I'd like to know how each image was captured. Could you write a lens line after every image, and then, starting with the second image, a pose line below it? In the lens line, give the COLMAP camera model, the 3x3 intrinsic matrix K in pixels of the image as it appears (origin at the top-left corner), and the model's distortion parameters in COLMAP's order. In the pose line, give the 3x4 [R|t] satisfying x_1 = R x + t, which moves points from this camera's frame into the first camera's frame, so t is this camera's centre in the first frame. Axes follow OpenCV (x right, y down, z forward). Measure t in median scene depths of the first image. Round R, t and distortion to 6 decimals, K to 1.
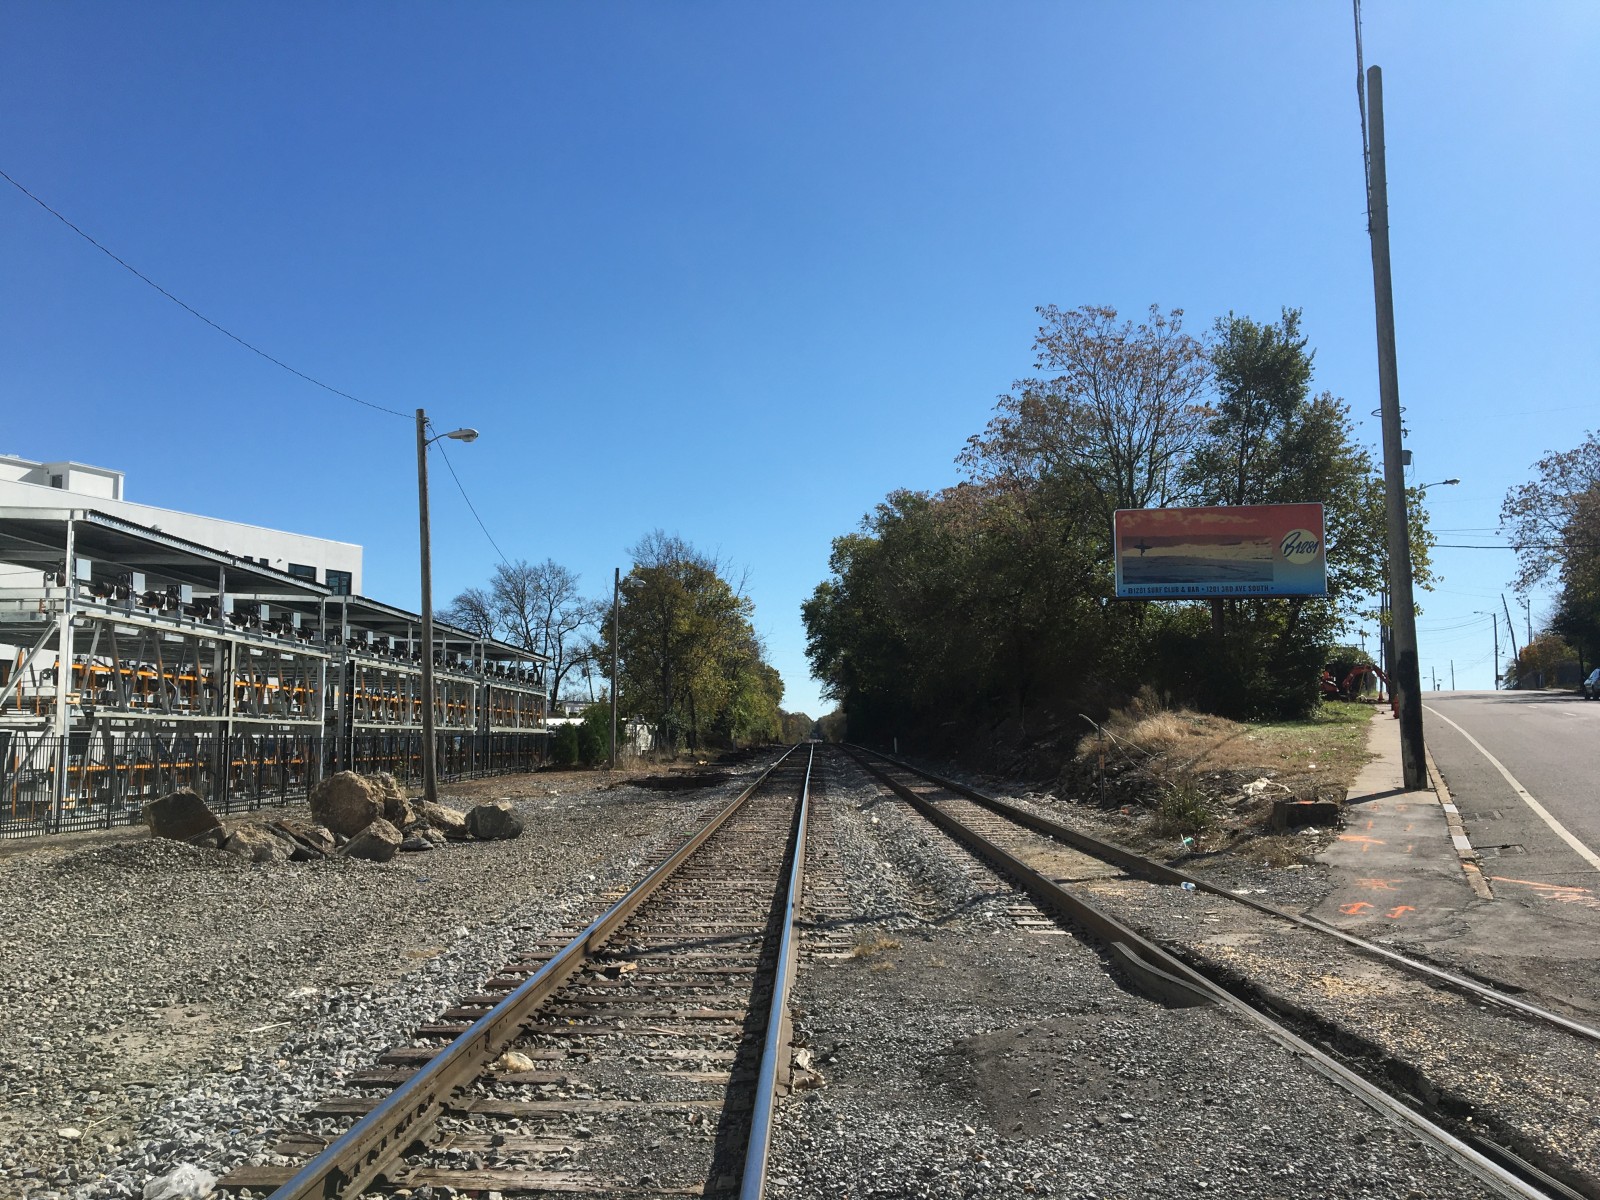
lens RADIAL K [[1335.5, 0, 800.0], [0, 1335.5, 600.0], [0, 0, 1]] dist [0.096769, -0.183931]
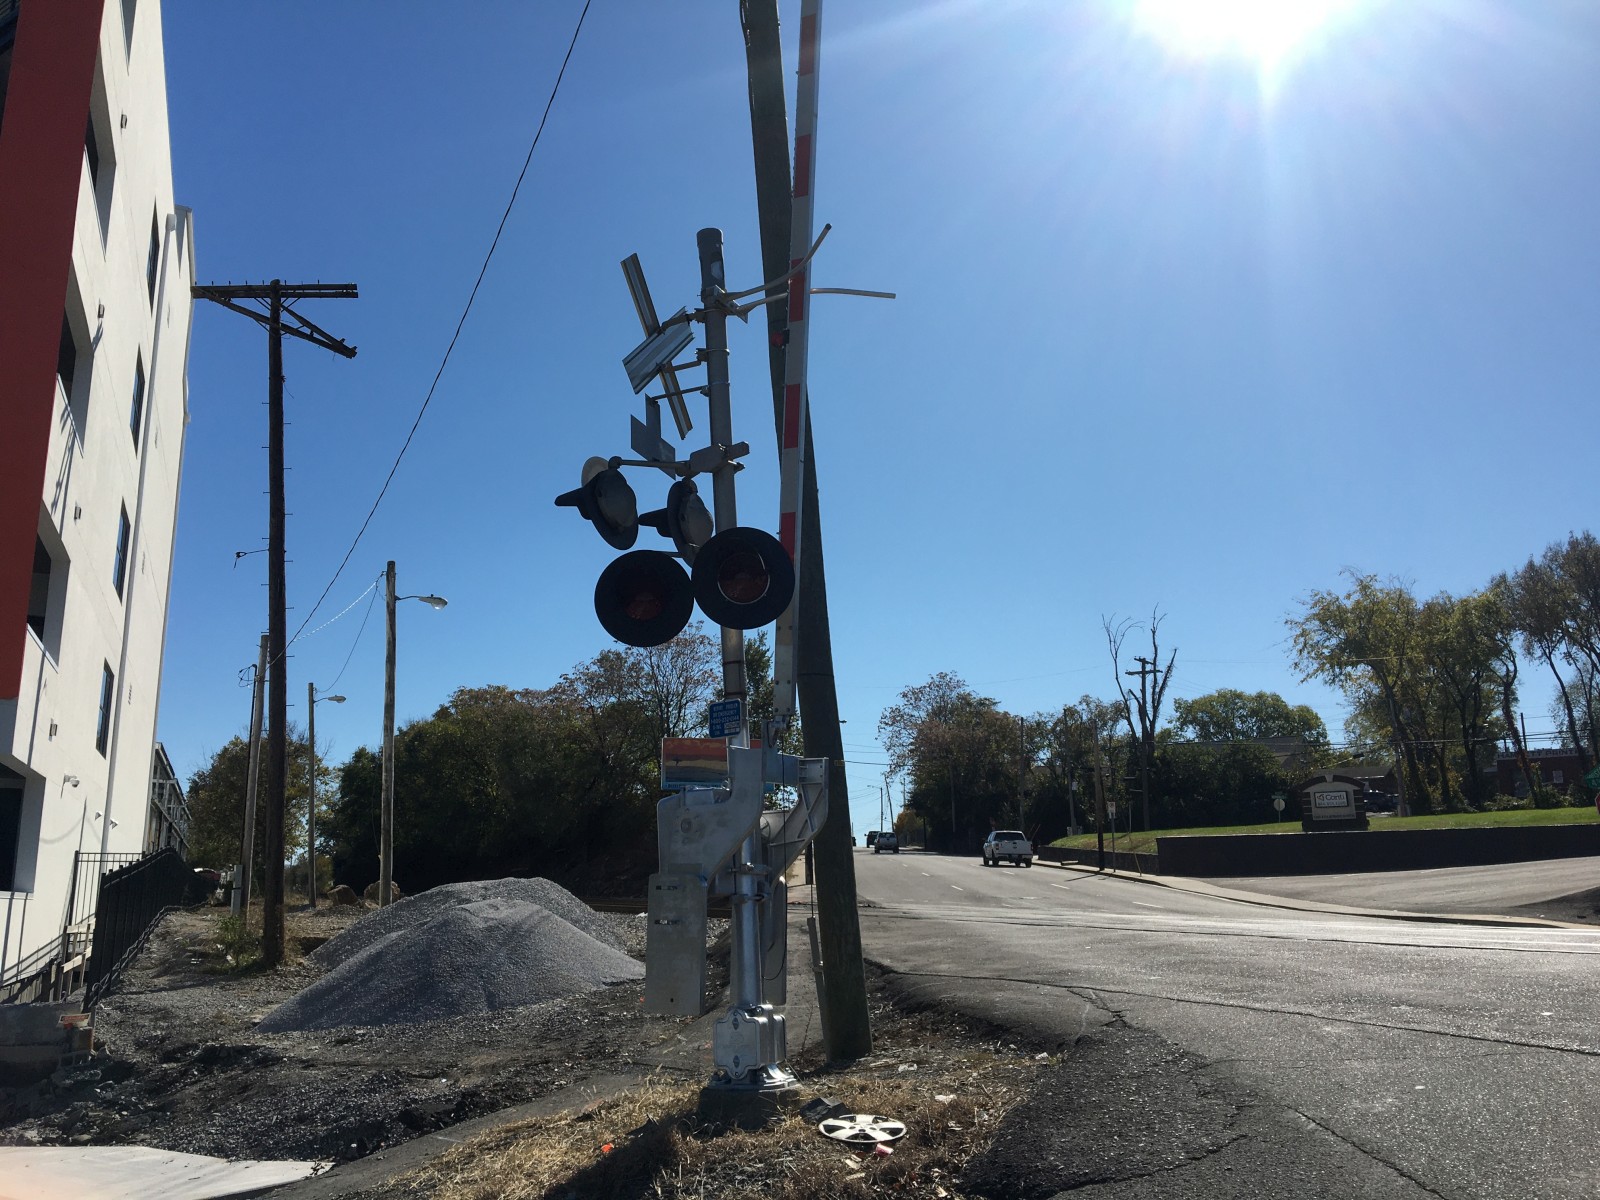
lens RADIAL K [[1335.5, 0, 800.0], [0, 1335.5, 600.0], [0, 0, 1]] dist [0.096769, -0.183931]
pose [[0.918860, 0.081547, 0.386065, -0.241890], [-0.037540, 0.992040, -0.120198, -0.037400], [-0.392793, 0.095952, 0.914607, -0.562179]]
